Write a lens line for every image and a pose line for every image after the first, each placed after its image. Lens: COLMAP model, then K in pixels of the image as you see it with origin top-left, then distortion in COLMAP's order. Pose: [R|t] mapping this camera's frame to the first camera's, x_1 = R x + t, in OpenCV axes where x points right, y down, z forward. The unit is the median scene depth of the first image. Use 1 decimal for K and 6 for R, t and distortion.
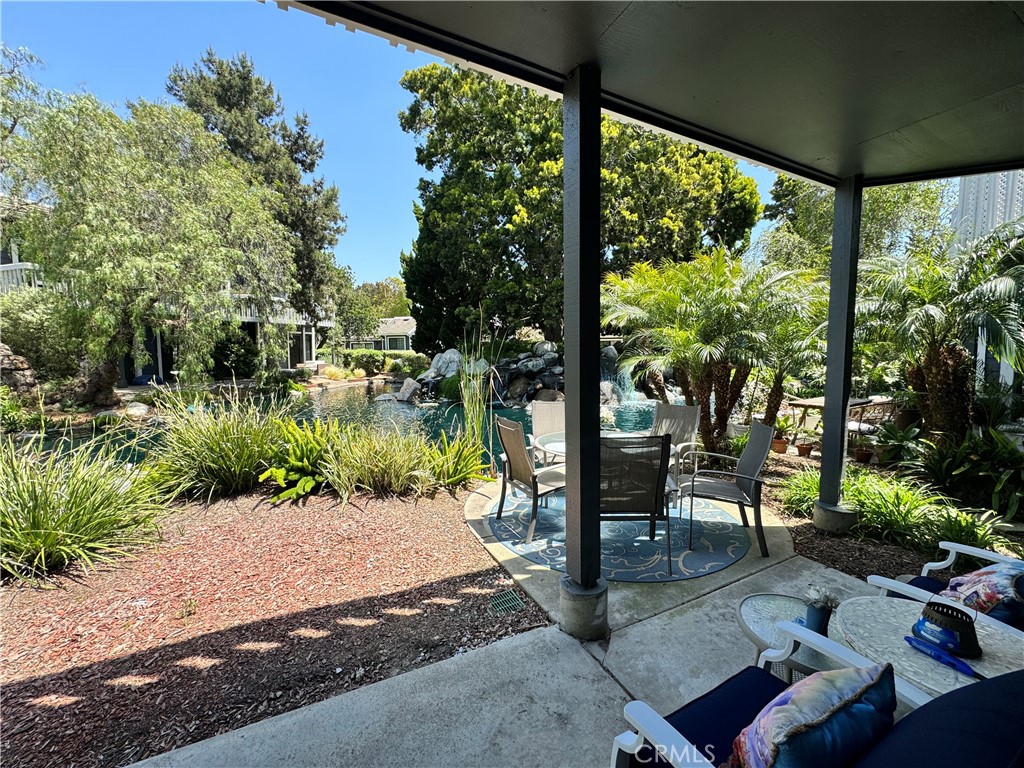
lens RADIAL K [[407.5, 0, 512.9], [0, 407.5, 383.1], [0, 0, 1]] dist [-0.002355, 0.000208]
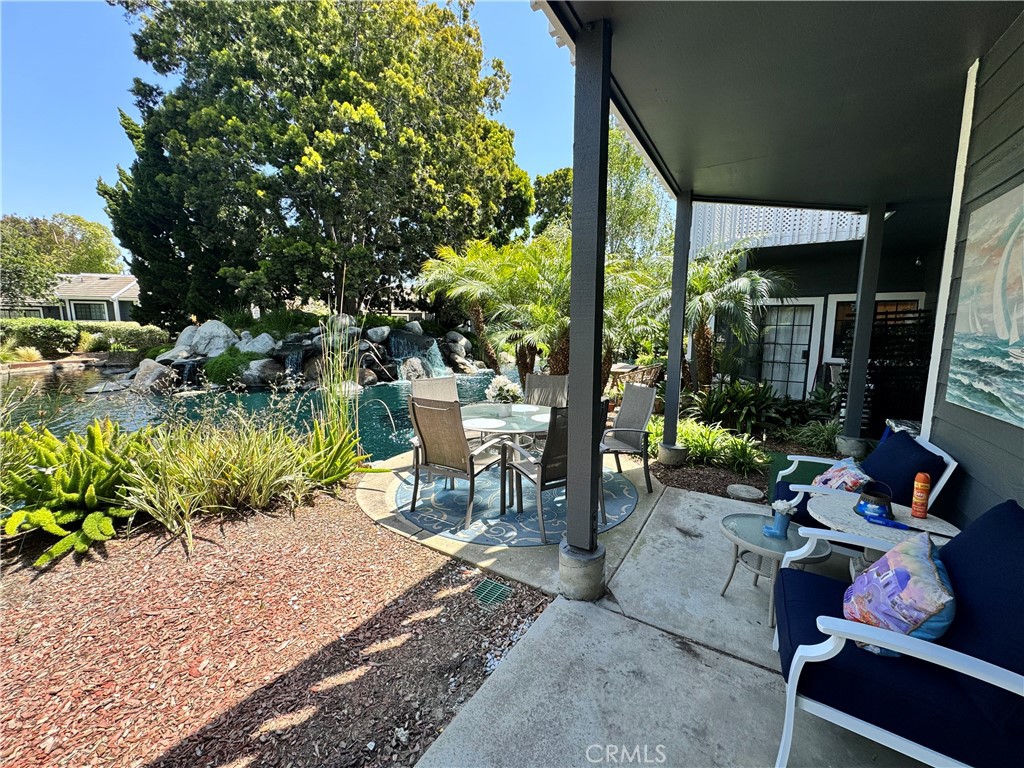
lens RADIAL K [[407.5, 0, 512.9], [0, 407.5, 383.1], [0, 0, 1]] dist [-0.002355, 0.000208]
pose [[0.855453, -0.055445, 0.514904, -0.075396], [0.025831, 0.997583, 0.064506, 0.000520], [-0.517236, -0.041881, 0.854817, 0.035321]]
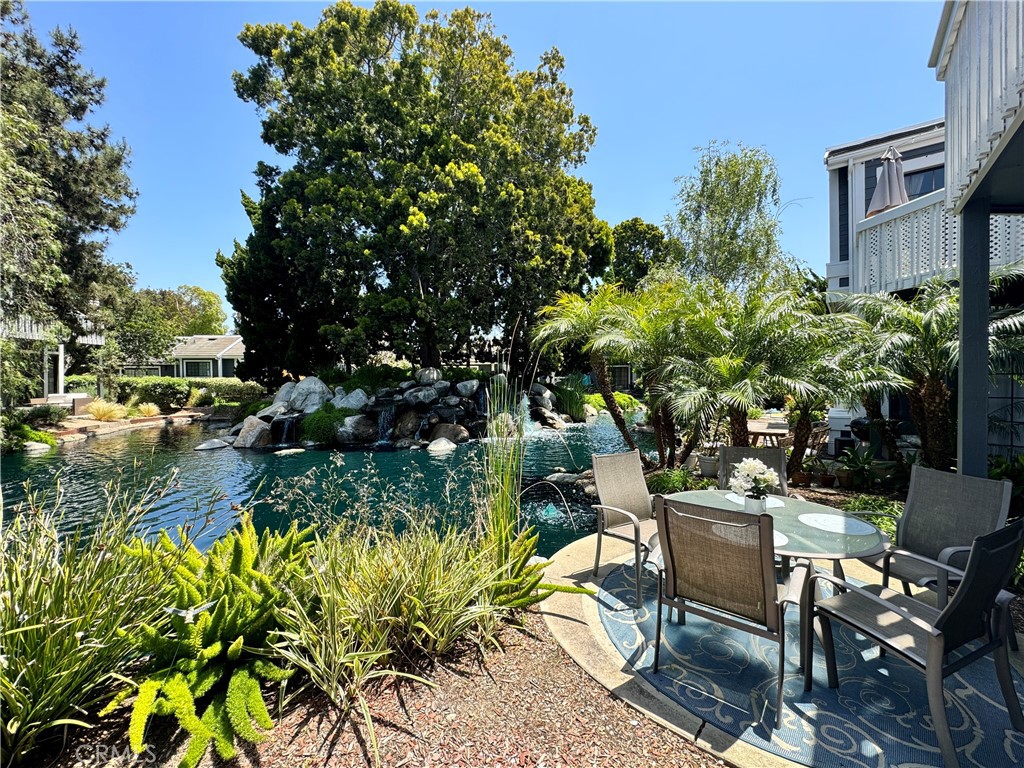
lens RADIAL K [[407.5, 0, 512.9], [0, 407.5, 383.1], [0, 0, 1]] dist [-0.002355, 0.000208]
pose [[0.917055, -0.005885, 0.398718, -0.118090], [0.031862, 0.997776, -0.058554, -0.013974], [-0.397486, 0.066401, 0.915202, 0.133813]]
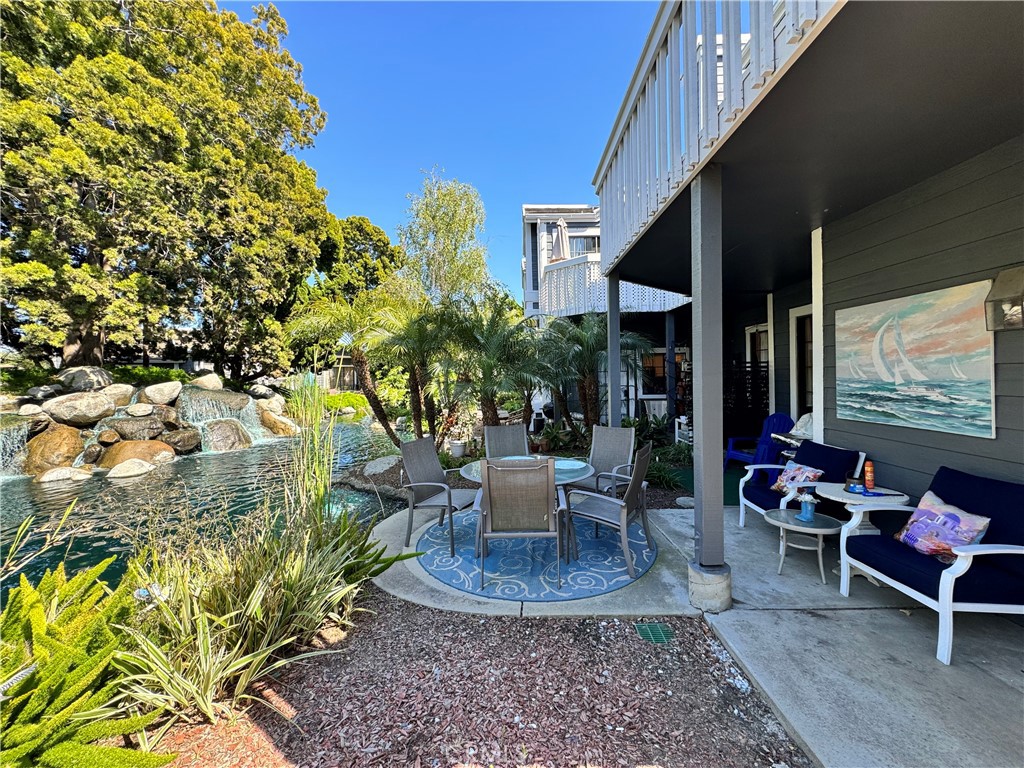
lens RADIAL K [[407.5, 0, 512.9], [0, 407.5, 383.1], [0, 0, 1]] dist [-0.002355, 0.000208]
pose [[0.471456, -0.023186, 0.881585, -0.181643], [0.082242, 0.996454, -0.017774, -0.013151], [-0.878047, 0.080883, 0.471691, 0.139085]]
